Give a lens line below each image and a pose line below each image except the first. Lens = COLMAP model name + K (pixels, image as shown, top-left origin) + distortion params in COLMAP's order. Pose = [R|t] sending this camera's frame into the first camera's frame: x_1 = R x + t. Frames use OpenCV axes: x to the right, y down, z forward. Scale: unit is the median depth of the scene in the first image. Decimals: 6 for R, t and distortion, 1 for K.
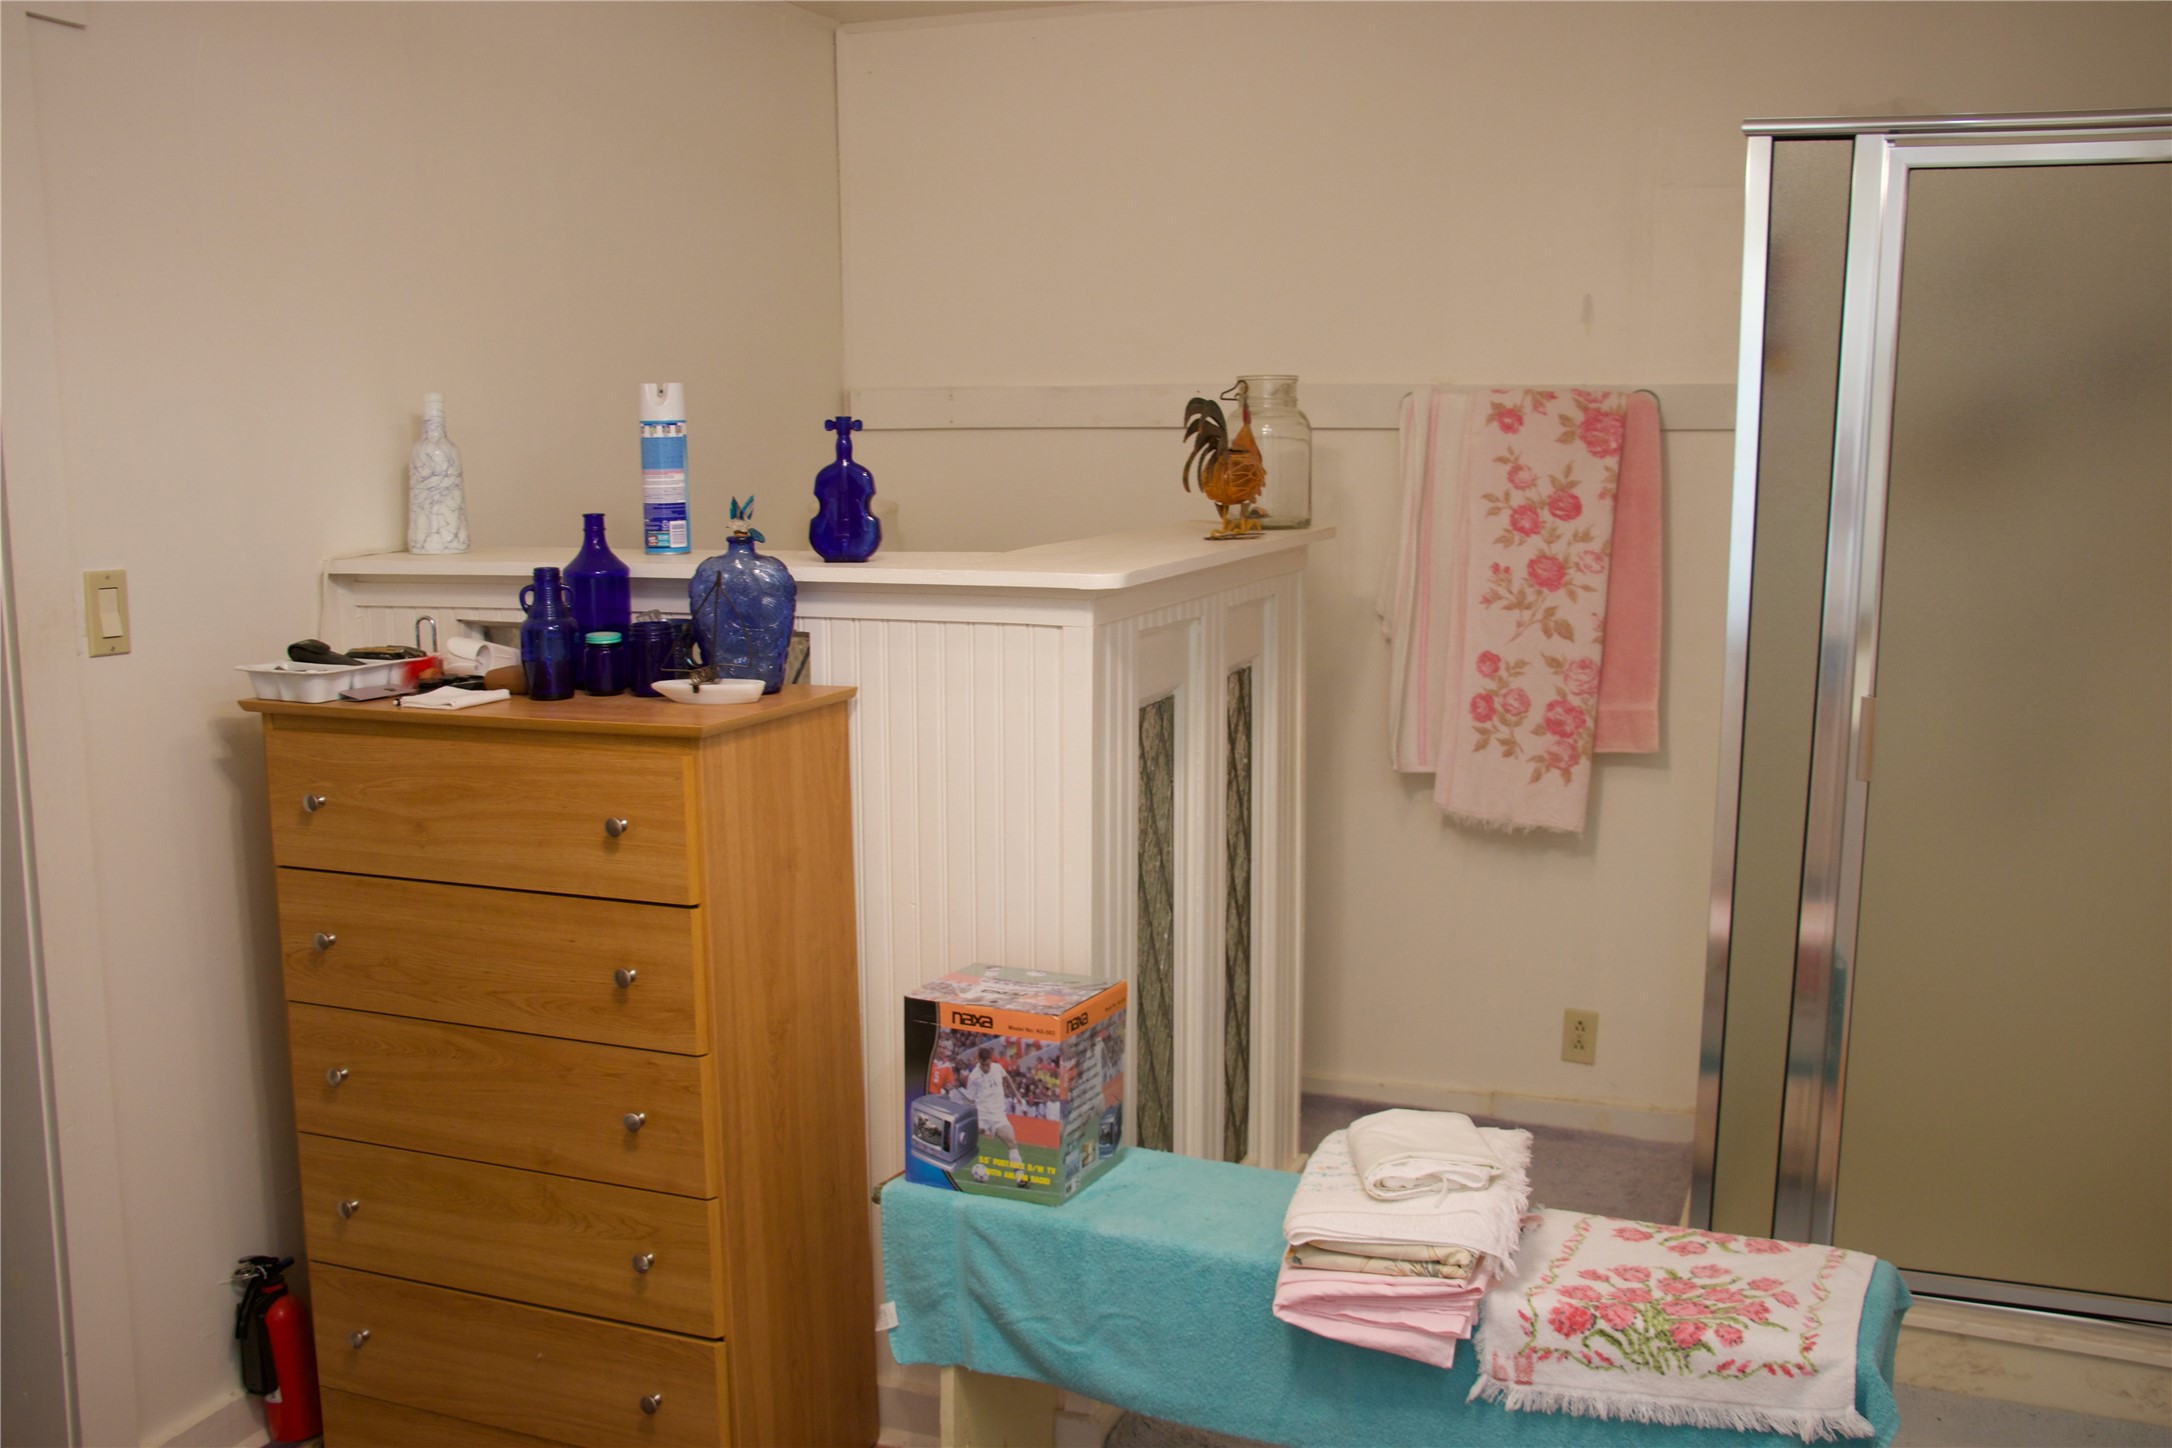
lens RADIAL K [[2065.3, 0, 1081.8], [0, 2065.3, 734.4], [0, 0, 1]] dist [-0.149968, 0.230978]
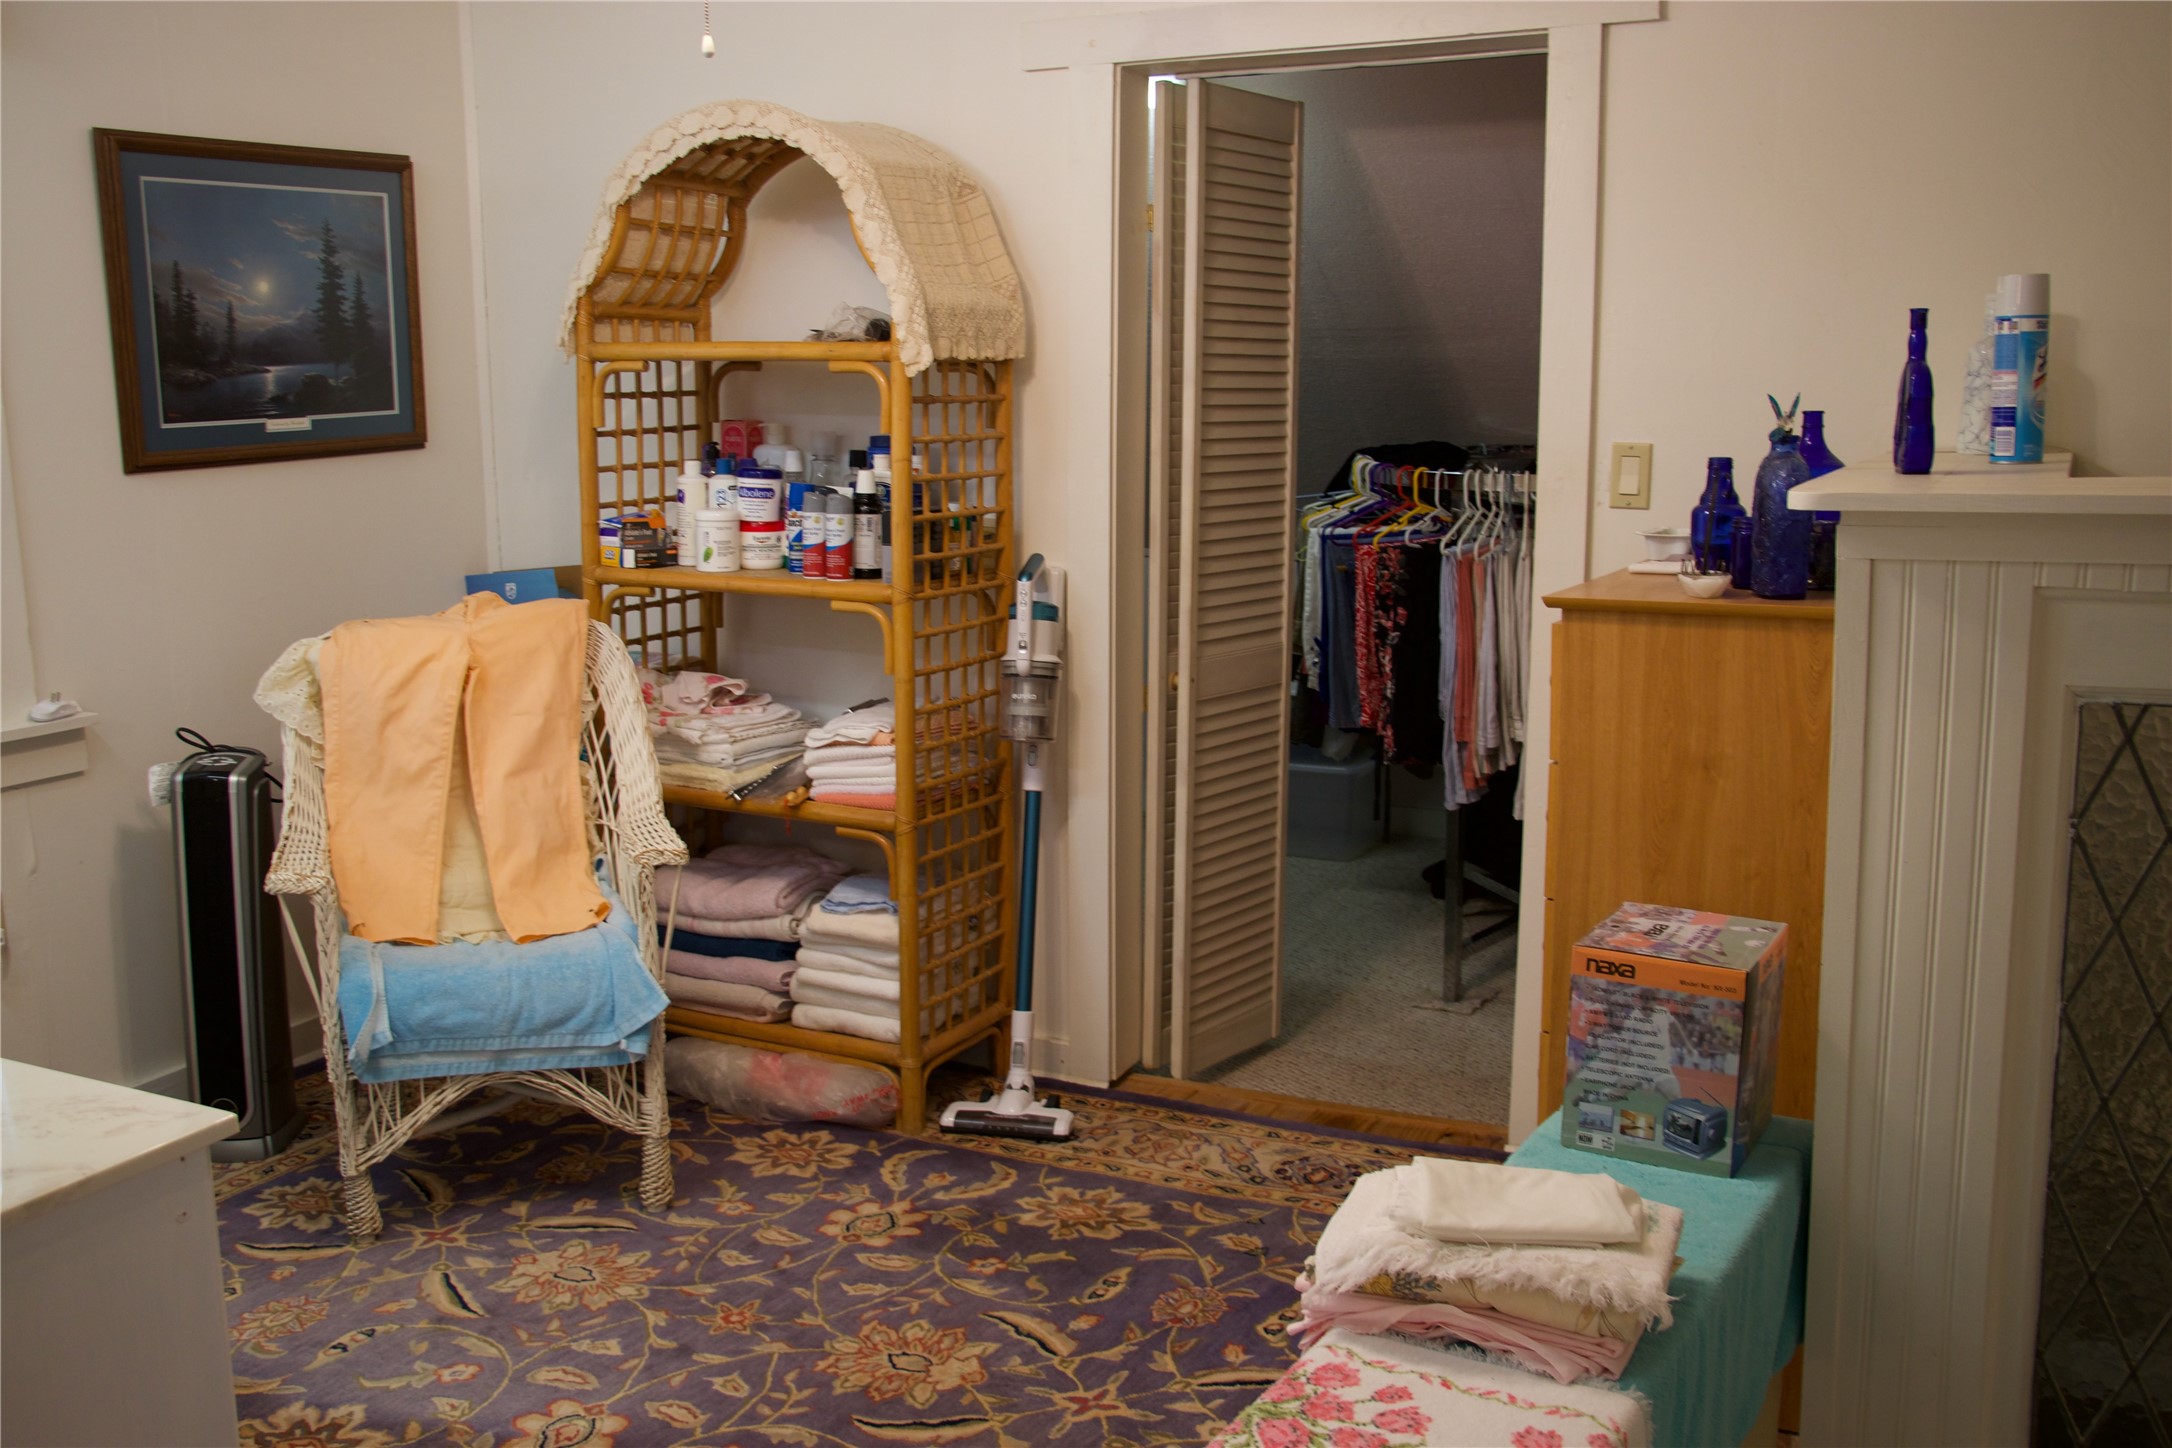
lens RADIAL K [[2065.3, 0, 1081.8], [0, 2065.3, 734.4], [0, 0, 1]] dist [-0.149968, 0.230978]
pose [[-0.111765, 0.171664, -0.978795, 0.865984], [-0.134775, 0.973247, 0.186080, -0.095642], [0.984553, 0.152714, -0.085639, 0.801307]]
